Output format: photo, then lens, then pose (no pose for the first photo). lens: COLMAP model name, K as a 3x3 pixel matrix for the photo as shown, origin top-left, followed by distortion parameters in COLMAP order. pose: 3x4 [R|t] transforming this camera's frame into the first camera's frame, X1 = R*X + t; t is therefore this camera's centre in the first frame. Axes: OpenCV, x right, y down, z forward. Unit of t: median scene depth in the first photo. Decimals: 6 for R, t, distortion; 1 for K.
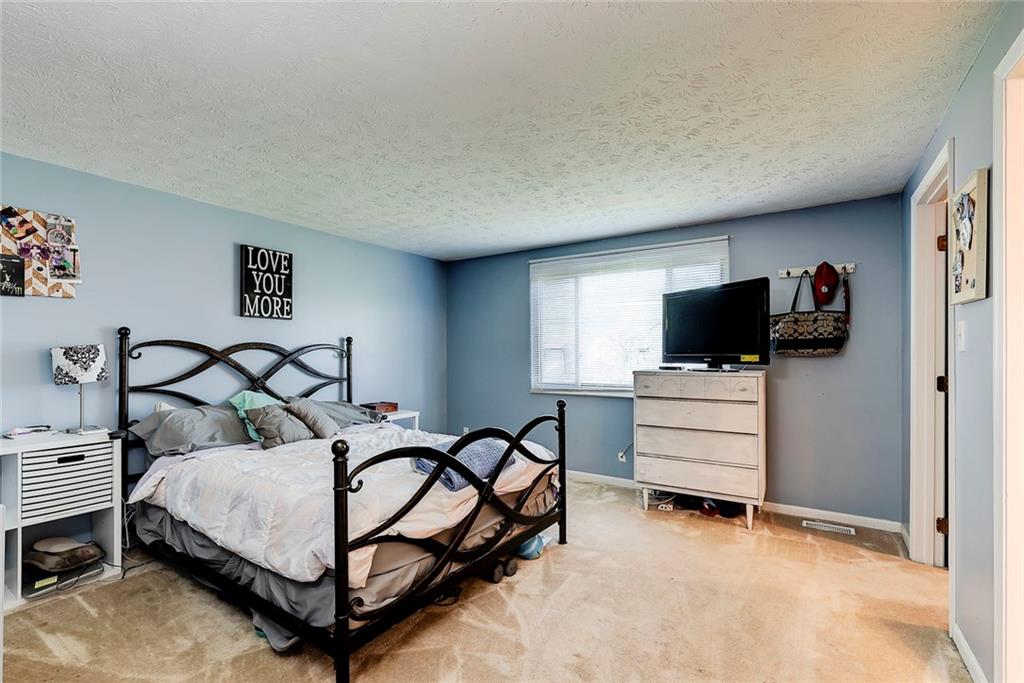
lens RADIAL K [[456.3, 0, 511.6], [0, 456.3, 353.4], [0, 0, 1]] dist [-0.001185, -0.000235]
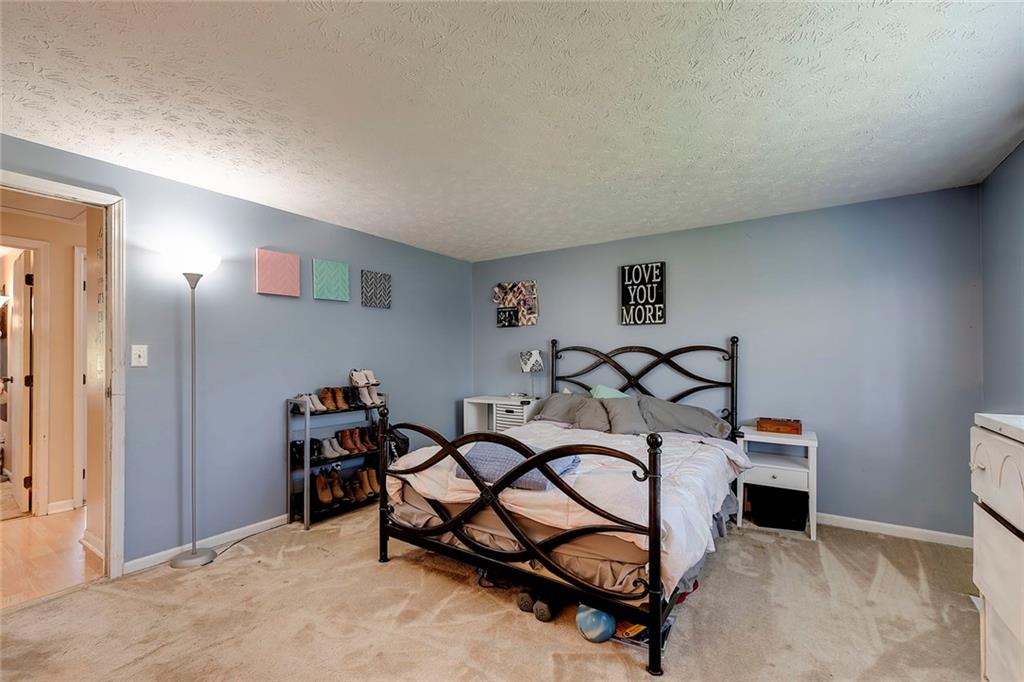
lens RADIAL K [[448.2, 0, 503.9], [0, 448.2, 355.6], [0, 0, 1]] dist [0.001005, 0.000008]
pose [[-0.024735, 0.002710, -0.999690, 0.611828], [0.002283, 0.999994, 0.002654, -0.003565], [0.999691, -0.002217, -0.024741, 0.702693]]
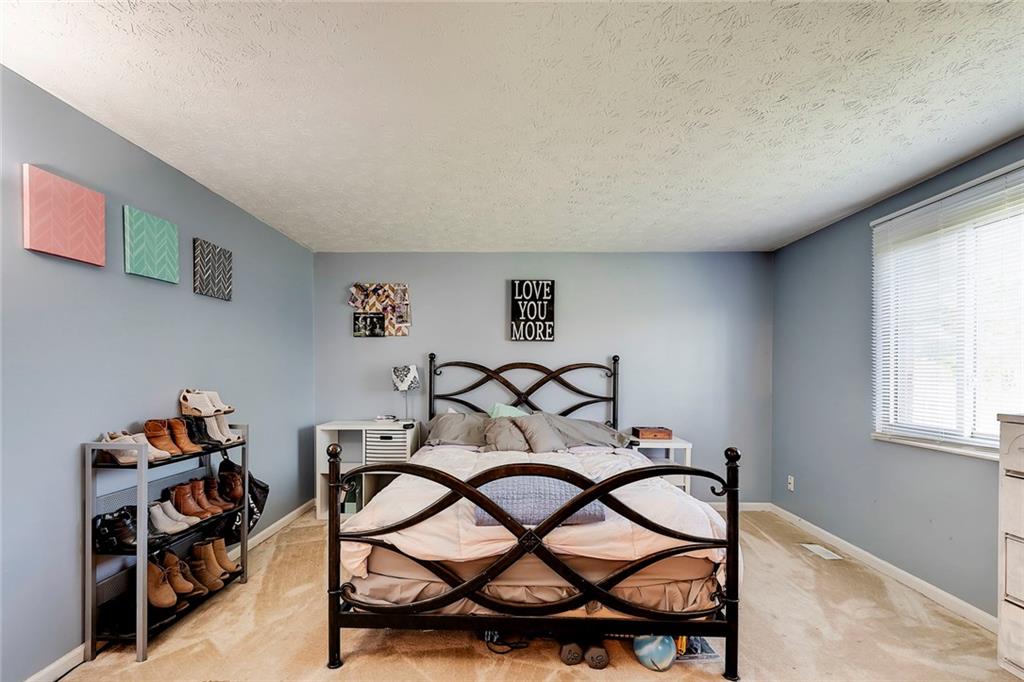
lens RADIAL K [[456.1, 0, 505.9], [0, 456.1, 378.0], [0, 0, 1]] dist [0.001119, 0.000175]
pose [[0.532136, 0.014720, -0.846531, 0.405669], [-0.006346, 0.999890, 0.013398, 0.000116], [0.846635, -0.001758, 0.532171, 0.350806]]
